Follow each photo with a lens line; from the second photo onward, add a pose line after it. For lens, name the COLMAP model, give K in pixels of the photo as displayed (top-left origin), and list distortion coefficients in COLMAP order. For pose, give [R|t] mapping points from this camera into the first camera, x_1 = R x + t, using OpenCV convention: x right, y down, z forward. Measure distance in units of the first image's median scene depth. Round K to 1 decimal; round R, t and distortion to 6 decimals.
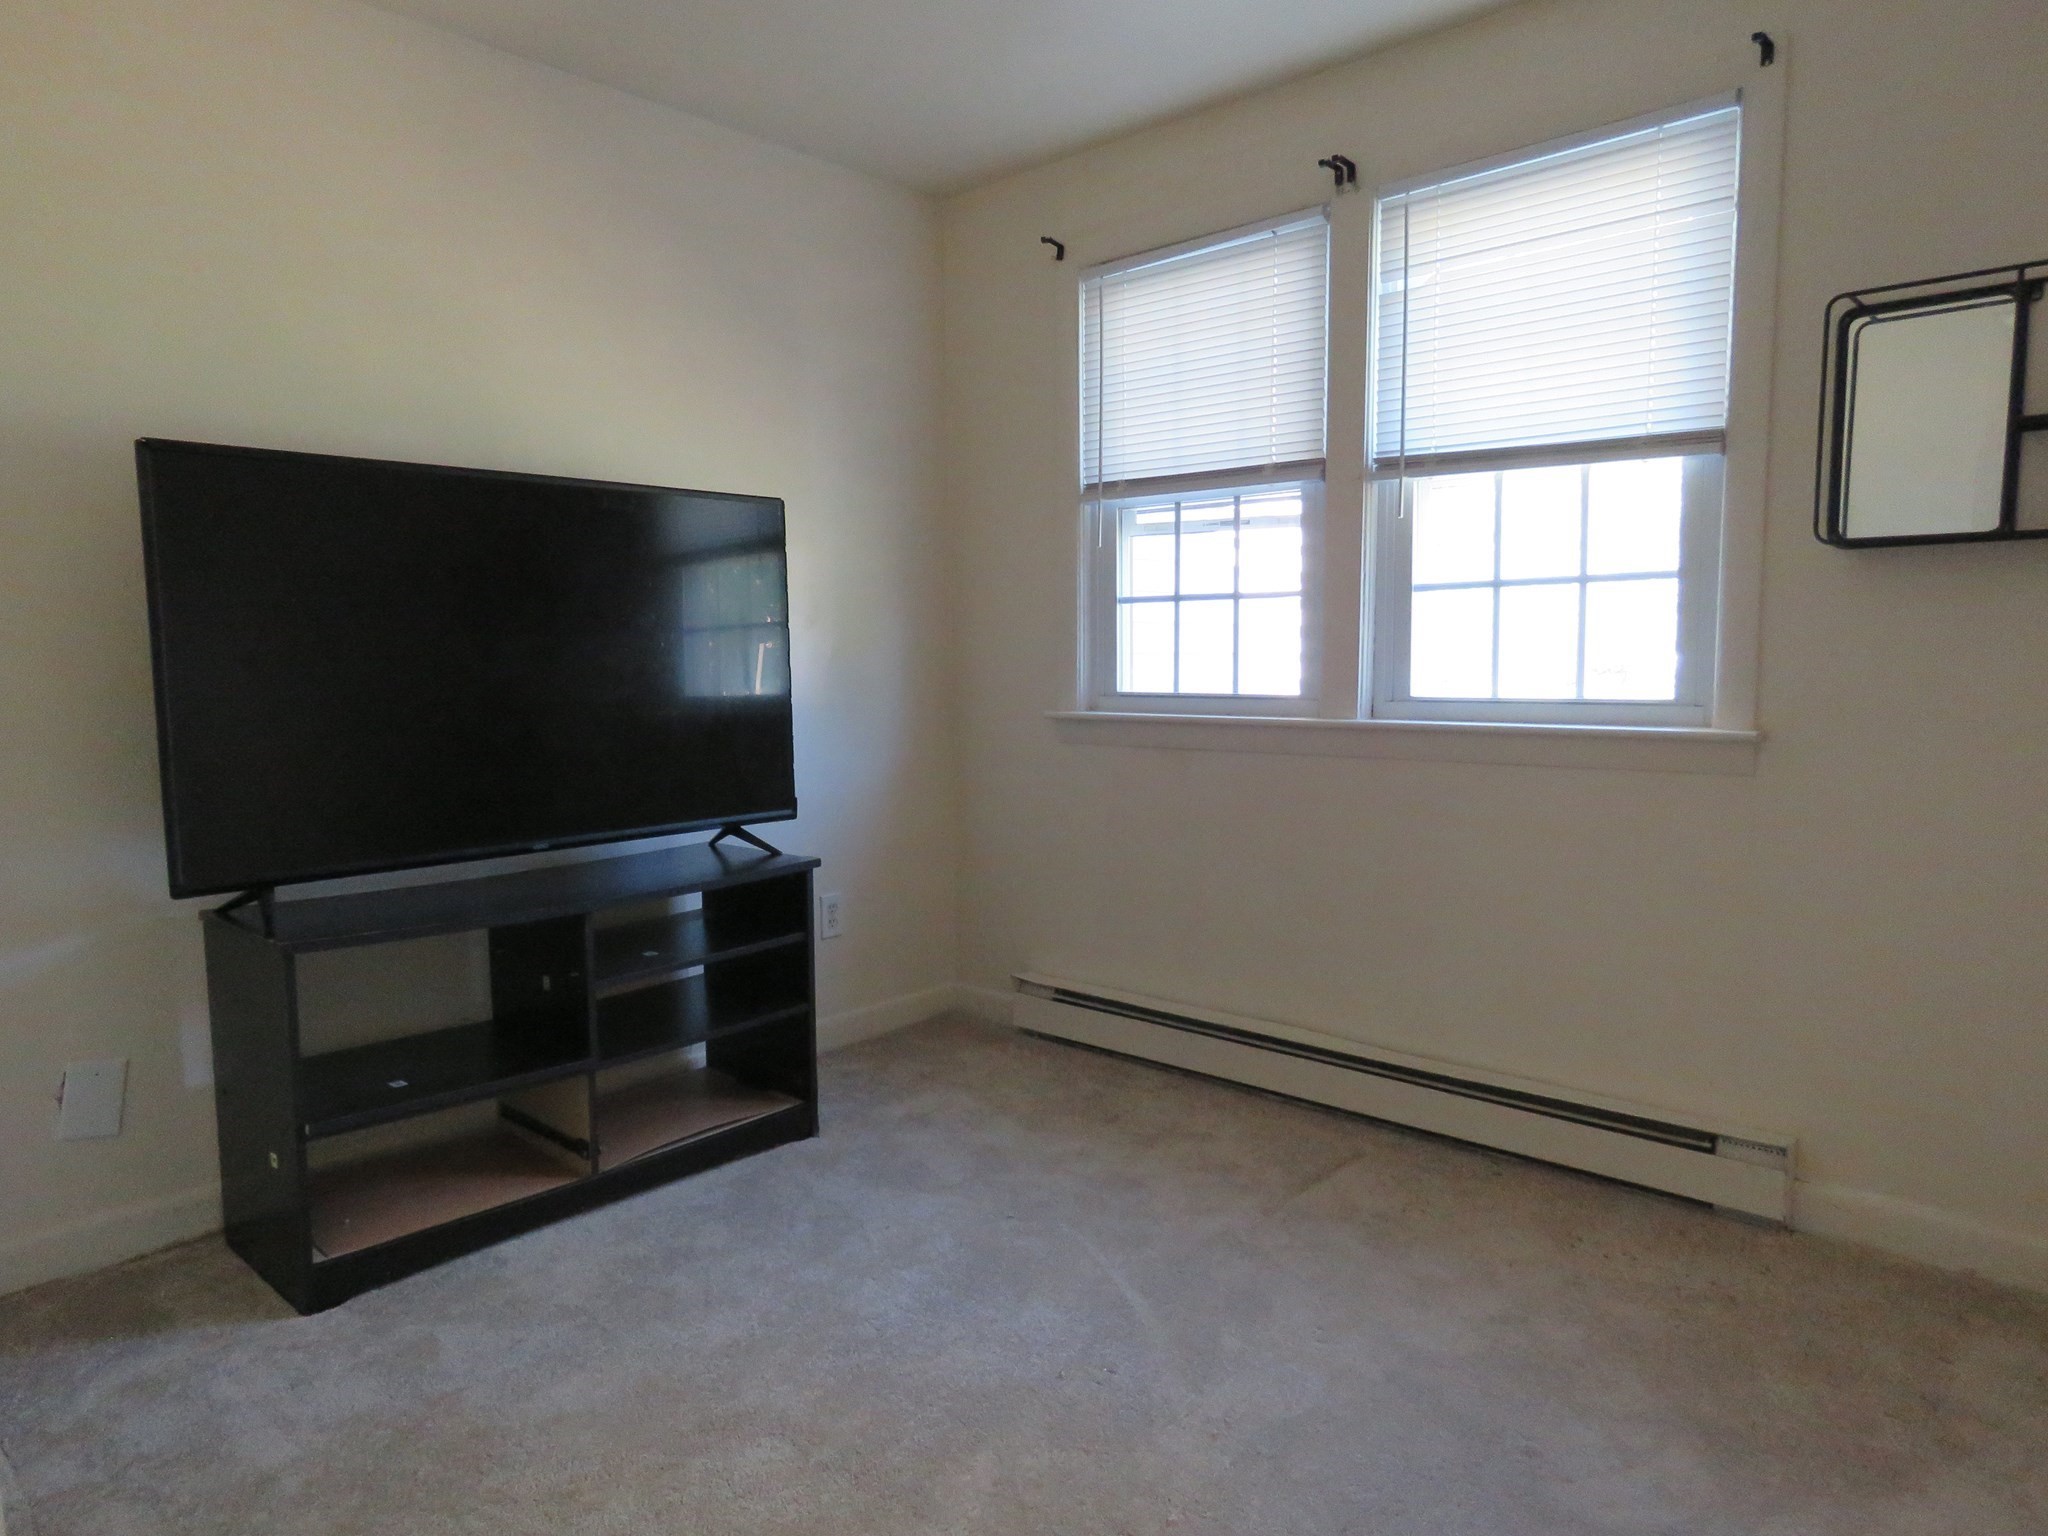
lens RADIAL K [[1303.5, 0, 1024.6], [0, 1303.5, 773.1], [0, 0, 1]] dist [-0.002573, 0.006404]
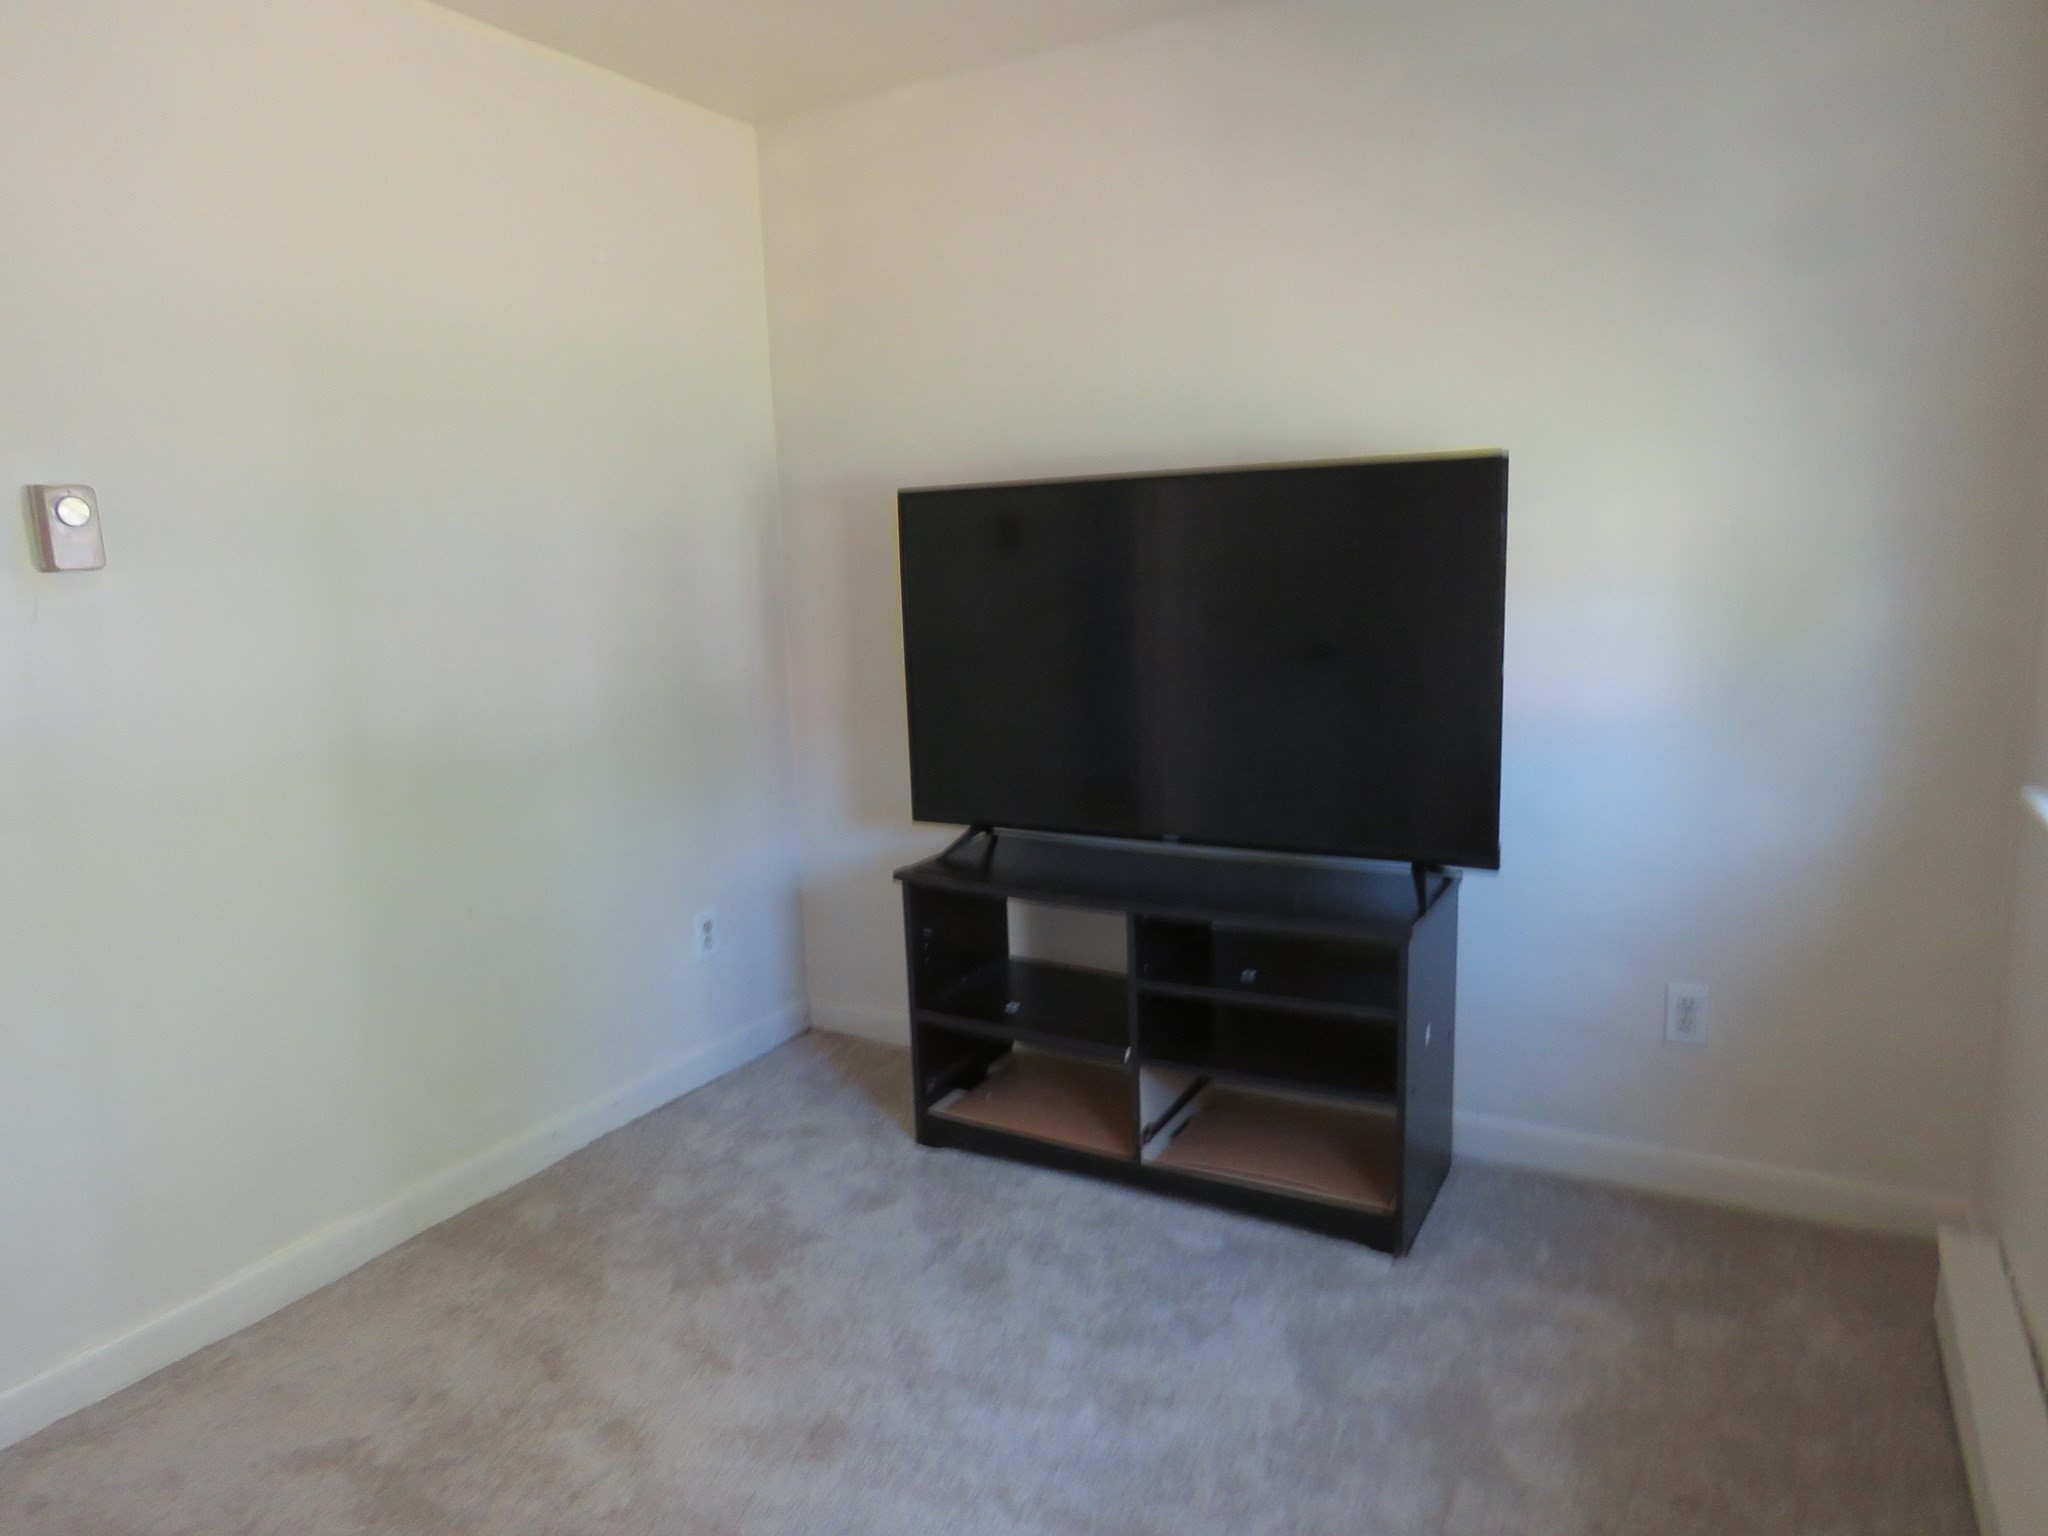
lens RADIAL K [[1303.5, 0, 1024.0], [0, 1303.5, 764.8], [0, 0, 1]] dist [-0.002573, 0.006404]
pose [[0.224535, 0.170837, -0.959374, 0.620952], [-0.057474, 0.985121, 0.161970, -0.175138], [0.972770, 0.018772, 0.231013, 0.684439]]
